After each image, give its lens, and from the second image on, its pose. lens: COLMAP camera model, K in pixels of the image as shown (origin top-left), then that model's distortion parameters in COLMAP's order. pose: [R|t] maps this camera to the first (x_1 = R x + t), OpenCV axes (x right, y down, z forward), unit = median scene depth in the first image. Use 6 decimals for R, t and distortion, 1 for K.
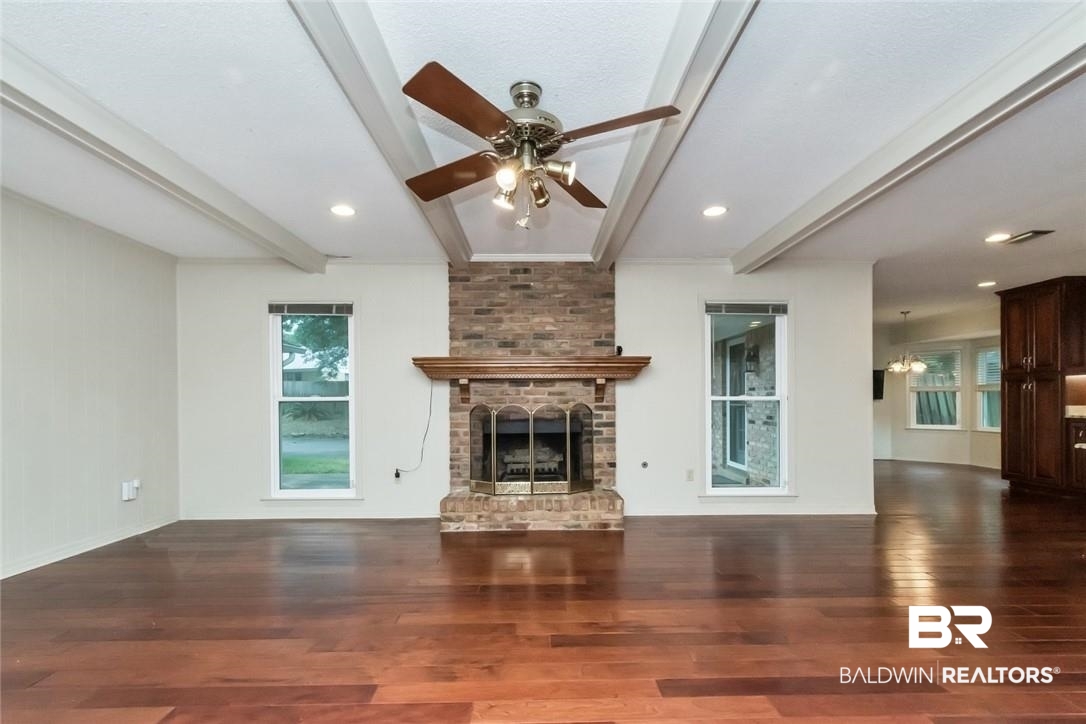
lens RADIAL K [[499.9, 0, 544.8], [0, 499.9, 405.7], [0, 0, 1]] dist [0.002246, 0.000326]
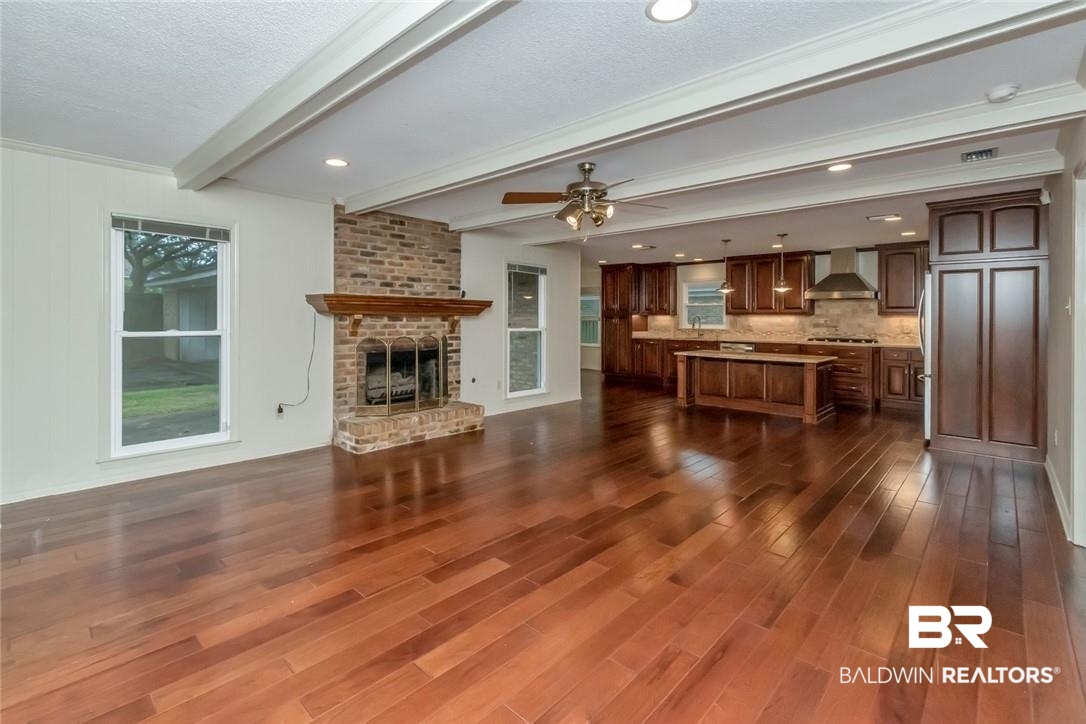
lens RADIAL K [[499.2, 0, 534.0], [0, 499.2, 319.9], [0, 0, 1]] dist [0.000505, 0.000118]
pose [[0.695275, 0.008370, 0.718695, -0.661559], [-0.003844, 0.999961, -0.007927, -0.033161], [-0.718734, 0.002749, 0.695280, -0.040308]]
